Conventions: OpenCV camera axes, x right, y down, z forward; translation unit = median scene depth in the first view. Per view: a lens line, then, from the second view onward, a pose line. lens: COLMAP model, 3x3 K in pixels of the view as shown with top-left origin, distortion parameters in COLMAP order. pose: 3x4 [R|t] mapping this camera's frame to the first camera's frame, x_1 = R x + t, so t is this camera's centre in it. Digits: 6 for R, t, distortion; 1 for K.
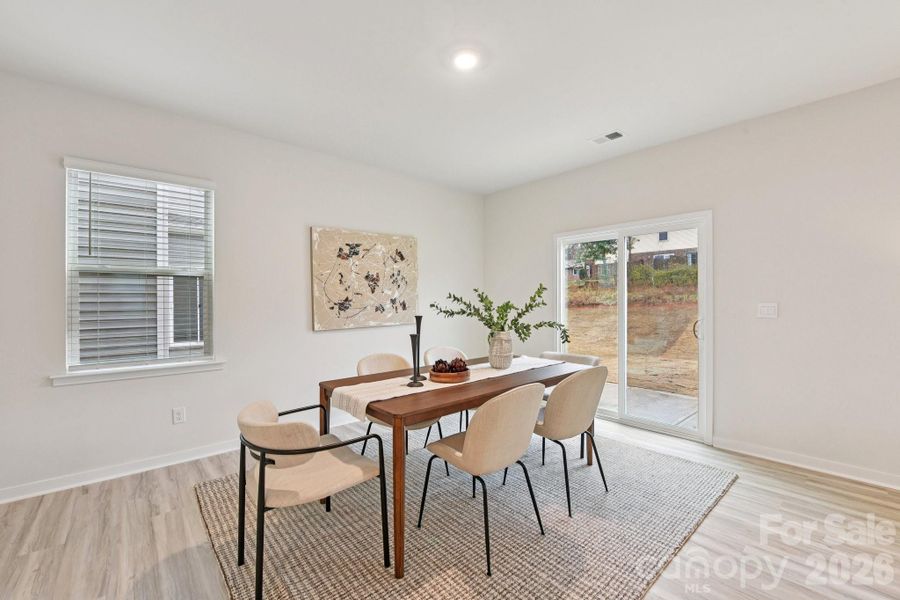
lens RADIAL K [[367.9, 0, 440.5], [0, 367.9, 302.5], [0, 0, 1]] dist [-0.019106, 0.000487]
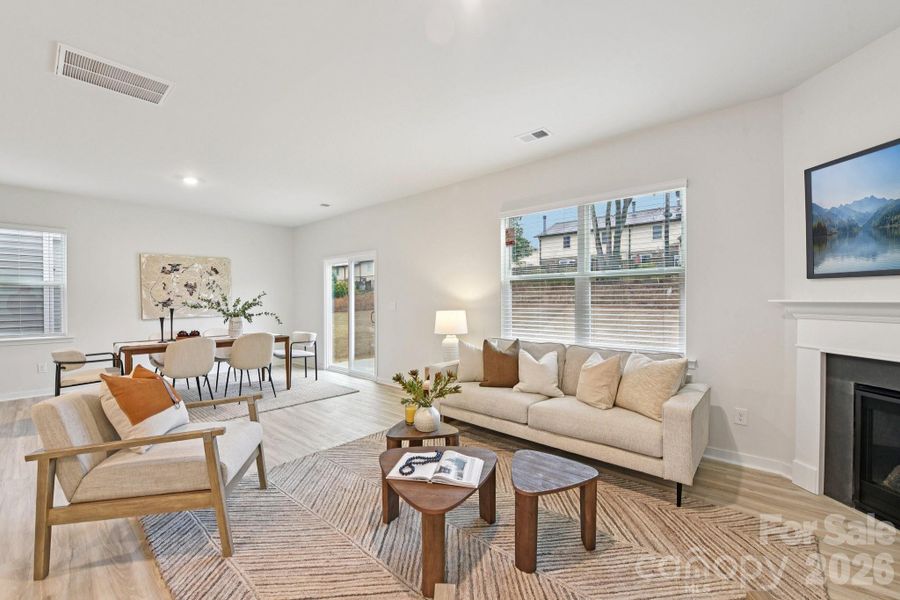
lens RADIAL K [[367.9, 0, 450.3], [0, 367.9, 302.8], [0, 0, 1]] dist [-0.019106, 0.000487]
pose [[0.989689, 0.000104, 0.143231, 0.719536], [-0.000324, 0.999999, 0.001508, 0.002041], [-0.143231, -0.001539, 0.989688, -0.715708]]
